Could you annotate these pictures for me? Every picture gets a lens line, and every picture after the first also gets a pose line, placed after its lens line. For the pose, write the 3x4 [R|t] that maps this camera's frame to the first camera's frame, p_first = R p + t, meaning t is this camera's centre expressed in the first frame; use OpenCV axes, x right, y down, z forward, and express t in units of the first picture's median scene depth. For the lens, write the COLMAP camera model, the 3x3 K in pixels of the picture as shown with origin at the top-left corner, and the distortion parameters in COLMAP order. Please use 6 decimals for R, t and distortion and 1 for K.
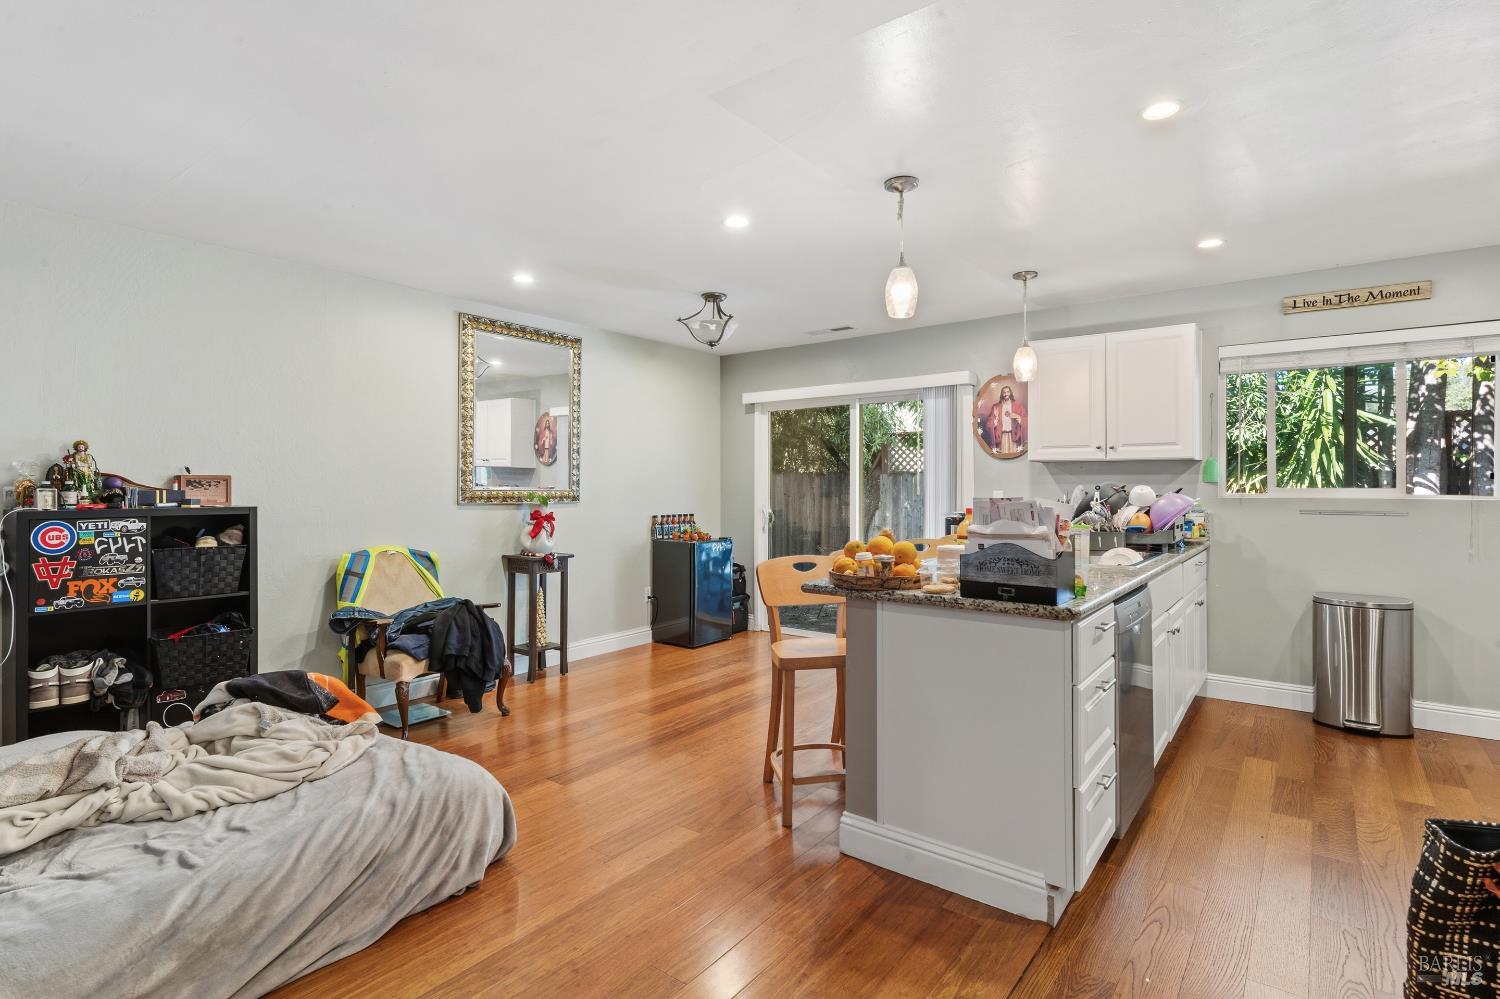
lens RADIAL K [[734.4, 0, 751.9], [0, 734.4, 484.1], [0, 0, 1]] dist [-0.001735, -0.000511]
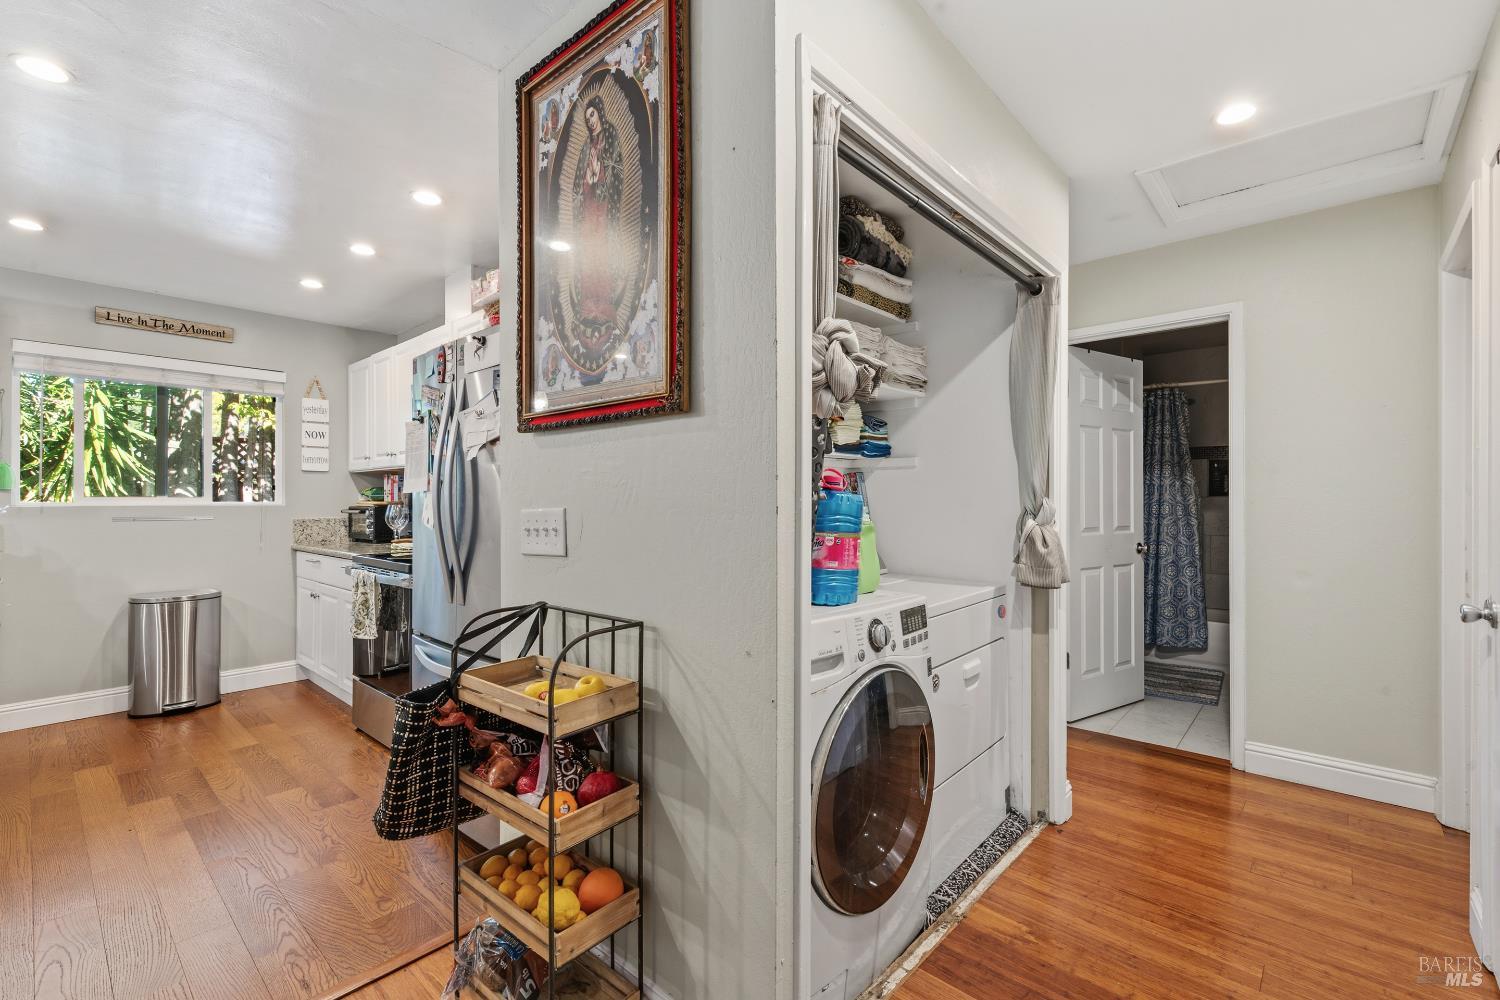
lens RADIAL K [[654.5, 0, 750.0], [0, 654.5, 500.0], [0, 0, 1]] dist [0.001652, 0.000147]
pose [[0.075434, 0.002240, 0.997148, -0.106637], [-0.001934, 0.999996, -0.002100, 0.011709], [-0.997149, -0.001770, 0.075438, 0.042853]]
